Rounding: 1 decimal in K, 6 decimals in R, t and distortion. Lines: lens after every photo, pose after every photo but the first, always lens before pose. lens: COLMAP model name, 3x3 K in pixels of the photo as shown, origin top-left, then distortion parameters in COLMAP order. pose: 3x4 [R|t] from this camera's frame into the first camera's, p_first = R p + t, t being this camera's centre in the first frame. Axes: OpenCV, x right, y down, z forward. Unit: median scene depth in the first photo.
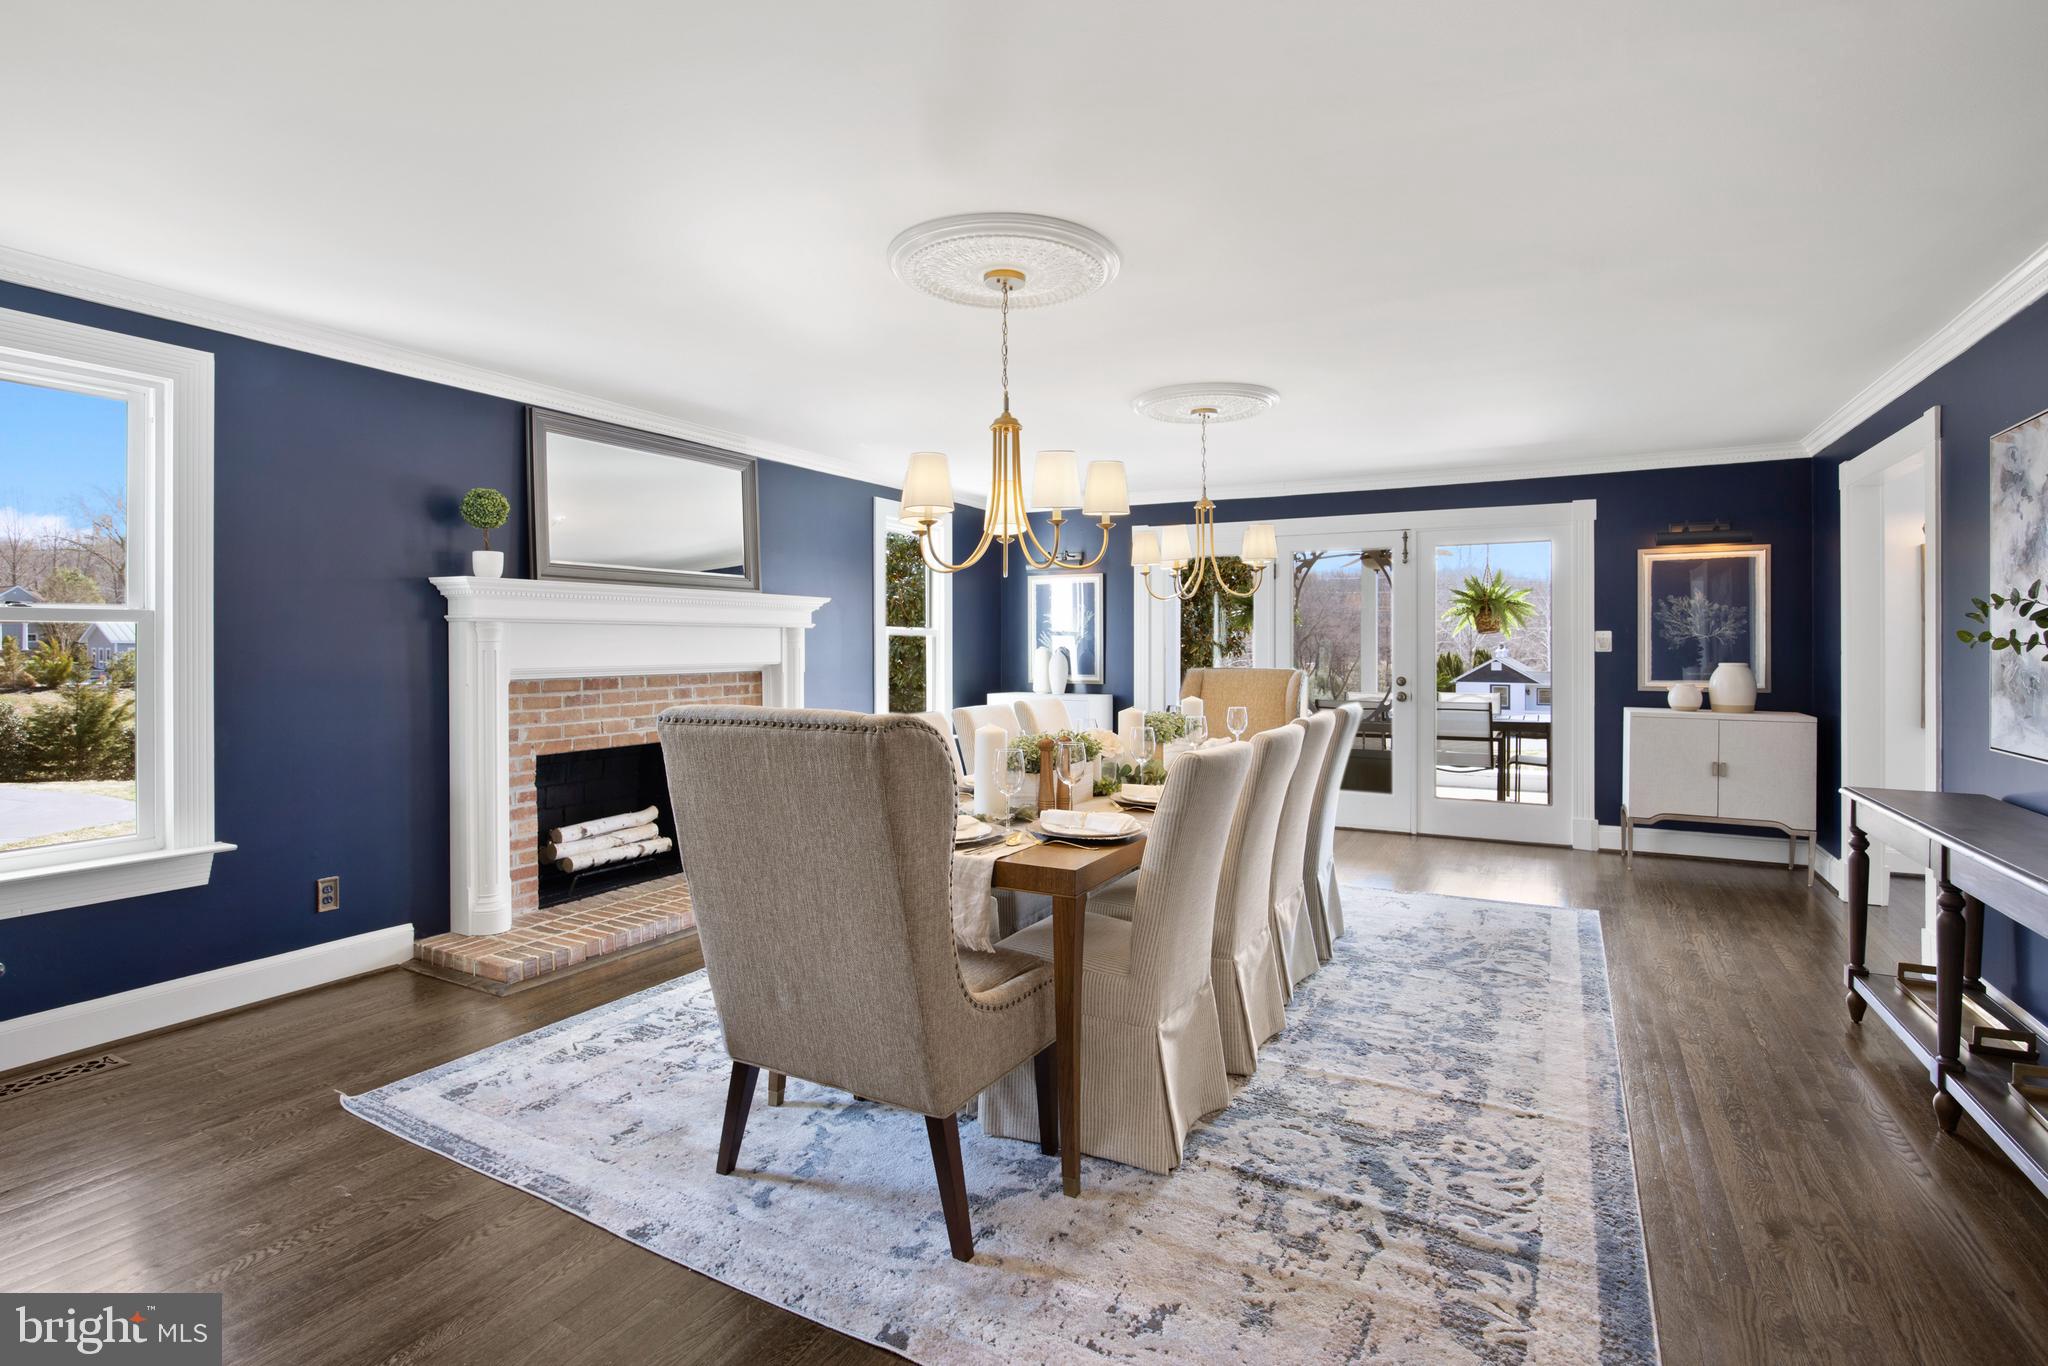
lens RADIAL K [[980.3, 0, 1033.4], [0, 980.3, 672.2], [0, 0, 1]] dist [-0.003512, -0.000407]
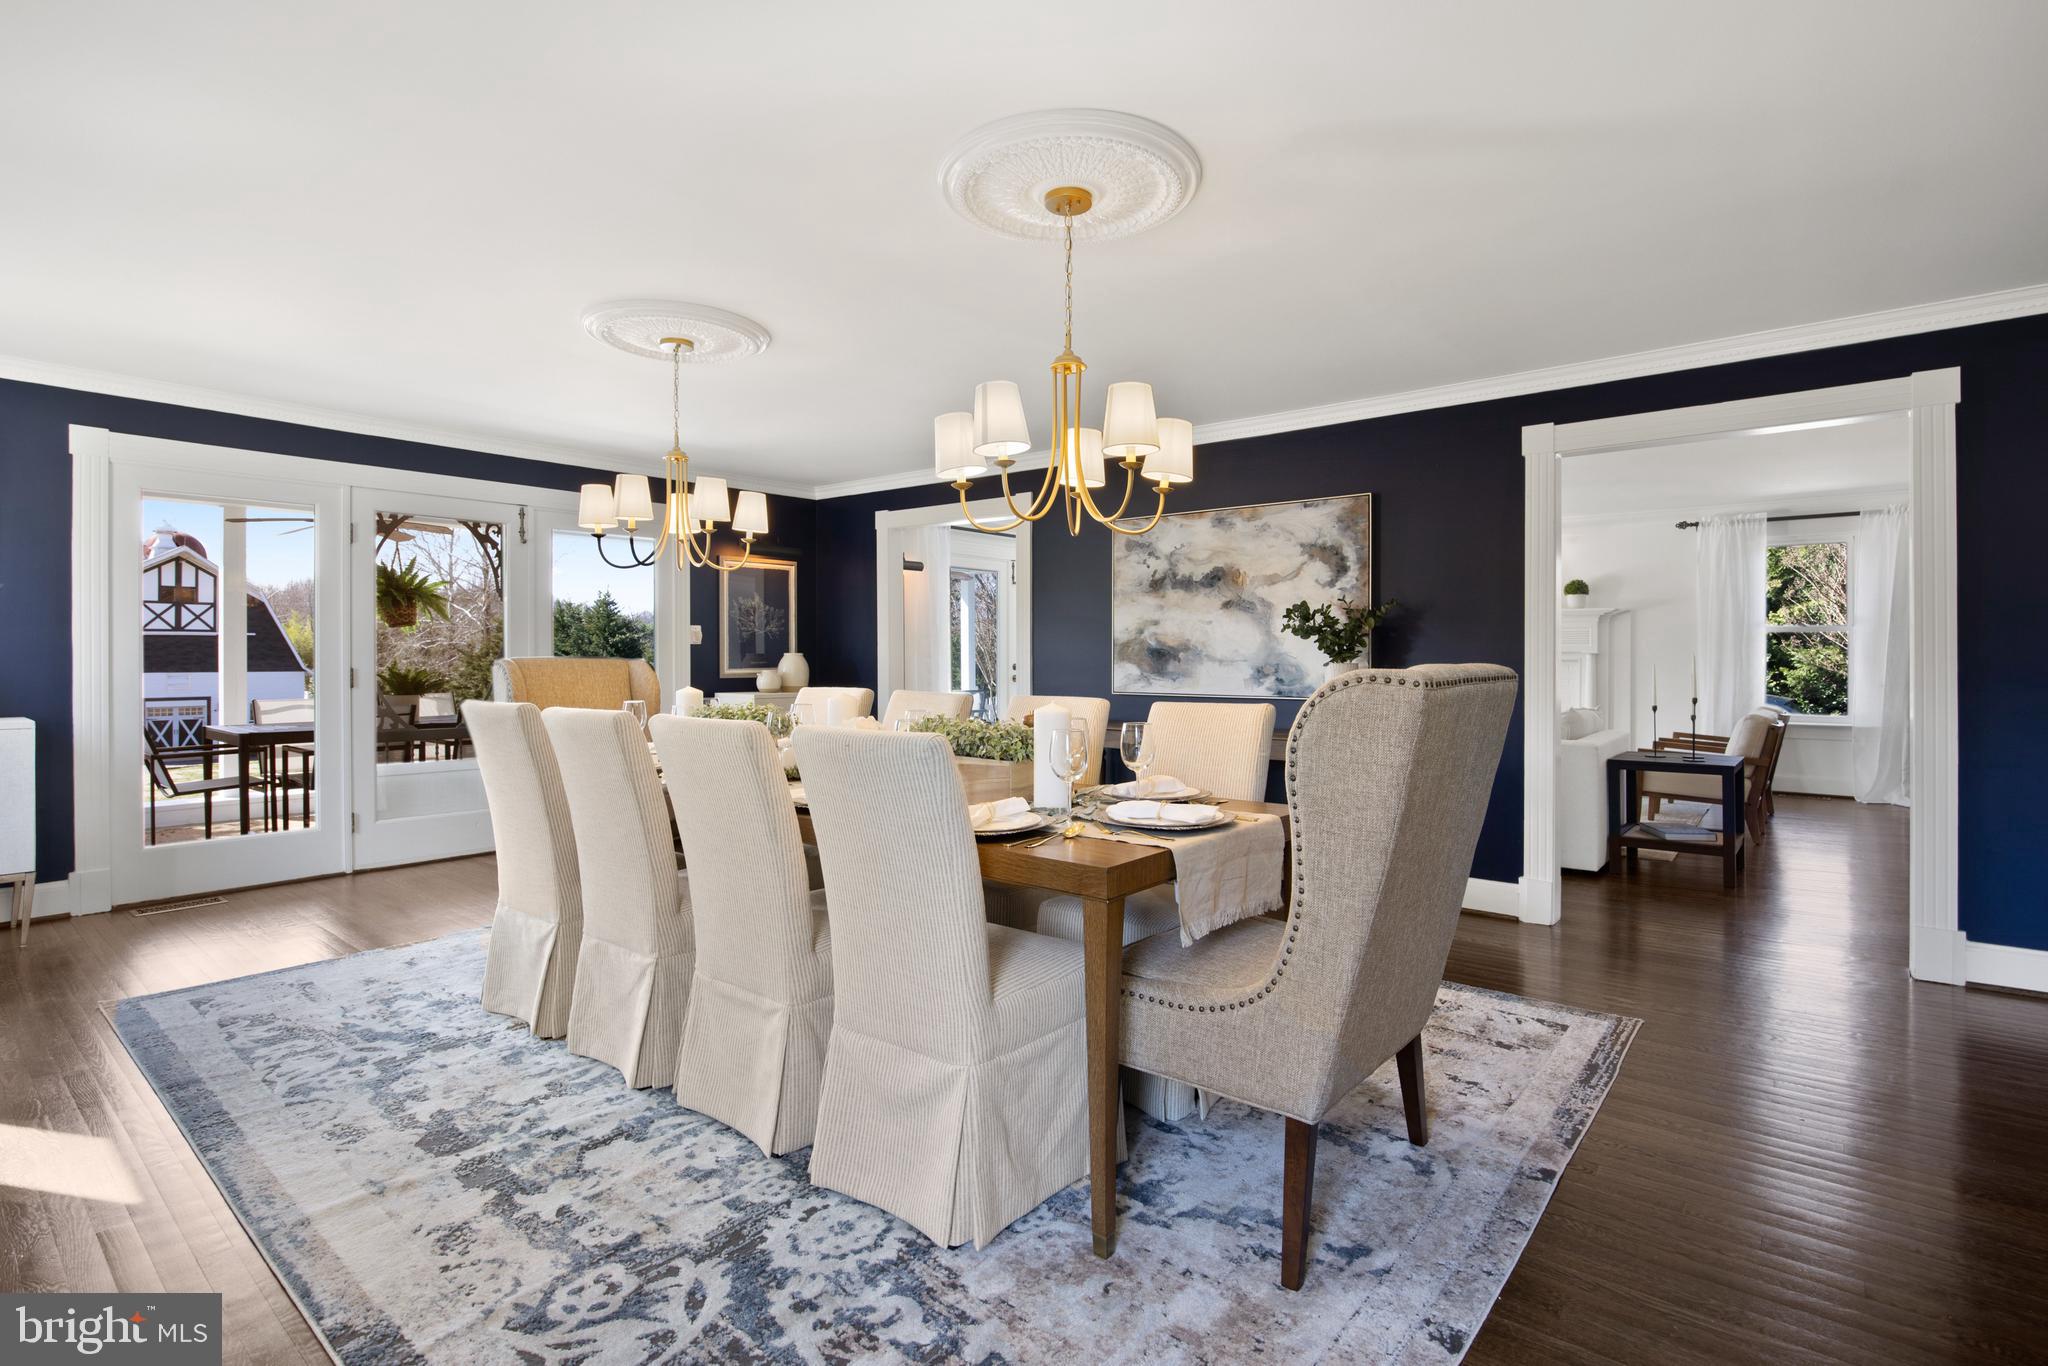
lens RADIAL K [[980.3, 0, 1034.6], [0, 980.3, 664.8], [0, 0, 1]] dist [-0.003512, -0.000407]
pose [[0.193774, -0.010303, 0.980992, -0.459440], [0.028780, 0.999574, 0.004814, 0.008616], [-0.980624, 0.027300, 0.193988, 0.435592]]
